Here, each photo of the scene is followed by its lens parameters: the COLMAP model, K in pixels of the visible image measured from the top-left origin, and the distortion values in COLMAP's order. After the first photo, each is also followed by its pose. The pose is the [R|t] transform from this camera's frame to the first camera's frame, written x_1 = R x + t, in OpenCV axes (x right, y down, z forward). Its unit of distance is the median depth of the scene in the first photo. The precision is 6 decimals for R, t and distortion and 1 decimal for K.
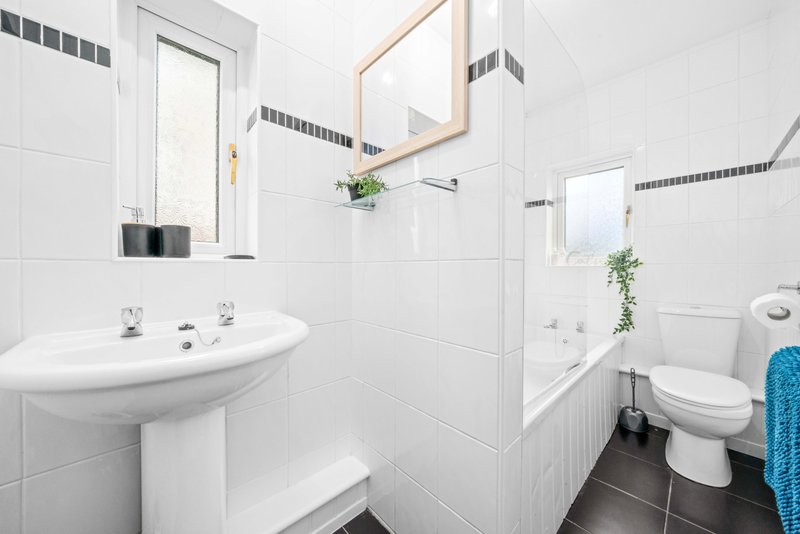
lens RADIAL K [[283.9, 0, 401.1], [0, 283.9, 262.2], [0, 0, 1]] dist [0.000597, 0.000169]
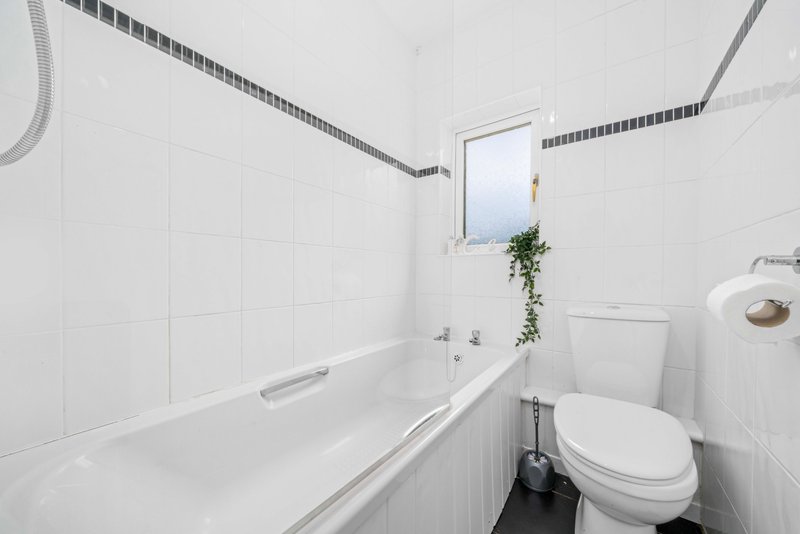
lens RADIAL K [[295.6, 0, 400.0], [0, 295.6, 267.0], [0, 0, 1]] dist [0.000655, 0.000321]
pose [[0.976696, 0.011935, 0.214296, 0.305836], [-0.010939, 0.999923, -0.005835, 0.059709], [-0.214349, 0.003355, 0.976751, 0.336011]]
